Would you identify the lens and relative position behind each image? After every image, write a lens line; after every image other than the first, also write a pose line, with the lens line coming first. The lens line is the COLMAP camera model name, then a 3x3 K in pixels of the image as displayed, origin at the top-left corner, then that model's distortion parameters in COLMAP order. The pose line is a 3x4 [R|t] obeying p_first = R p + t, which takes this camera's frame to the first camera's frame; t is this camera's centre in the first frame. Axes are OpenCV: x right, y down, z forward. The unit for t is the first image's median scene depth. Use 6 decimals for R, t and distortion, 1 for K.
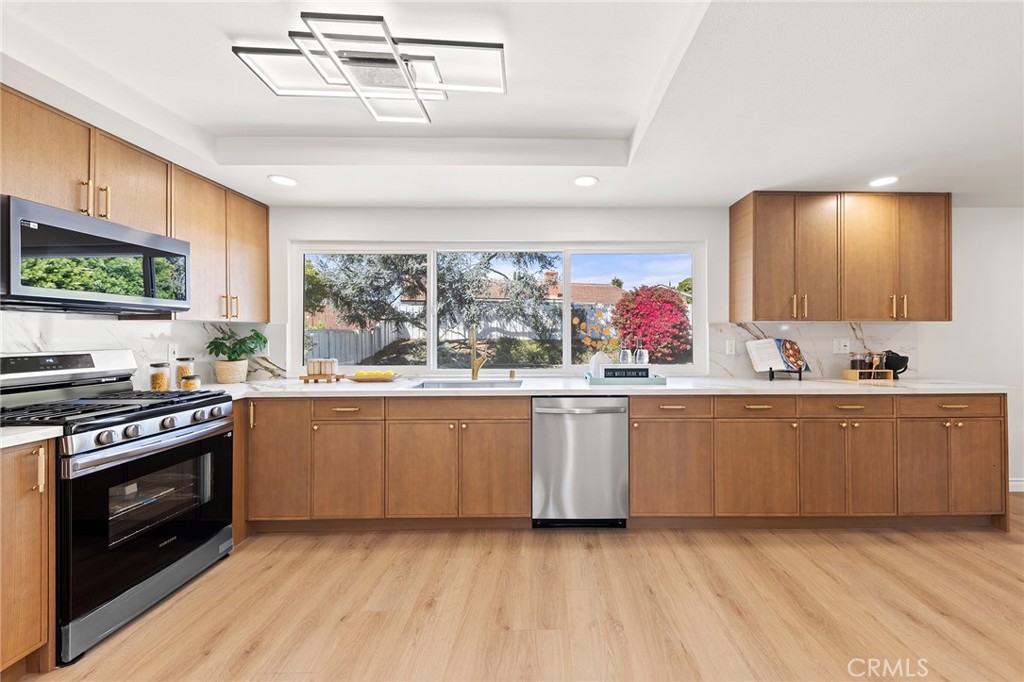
lens RADIAL K [[376.1, 0, 539.1], [0, 376.1, 335.7], [0, 0, 1]] dist [0.002006, -0.000335]
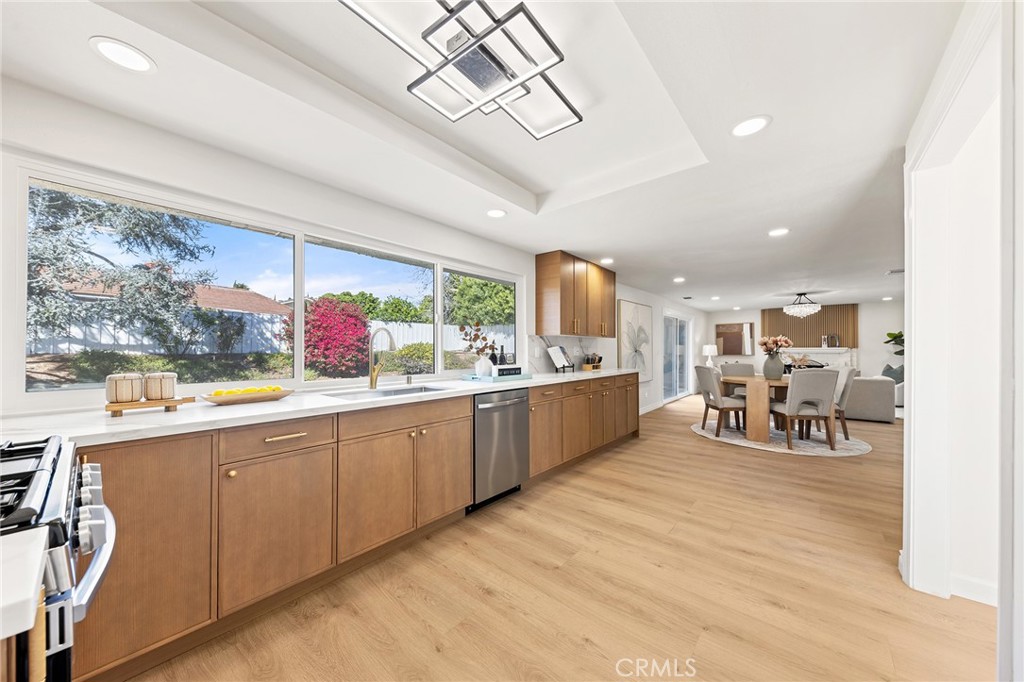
lens RADIAL K [[359.6, 0, 509.9], [0, 359.6, 350.6], [0, 0, 1]] dist [0.004404, -0.000948]
pose [[0.649577, -0.000302, 0.760296, -0.750650], [0.001143, 0.999999, -0.000580, 0.031091], [-0.760295, 0.001246, 0.649576, 0.224137]]
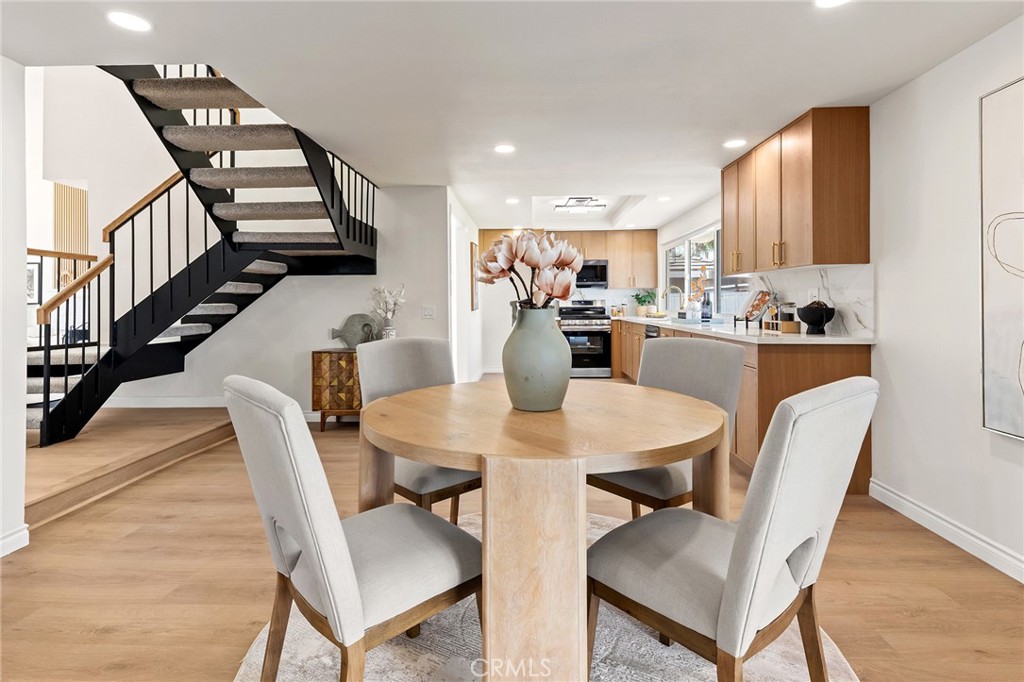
lens RADIAL K [[506.8, 0, 533.7], [0, 506.8, 322.3], [0, 0, 1]] dist [-0.004975, -0.000060]
pose [[0.011068, 0.041611, -0.999073, 2.483746], [0.007432, 0.999103, 0.041694, 0.039109], [0.999911, -0.007886, 0.010749, 0.396011]]
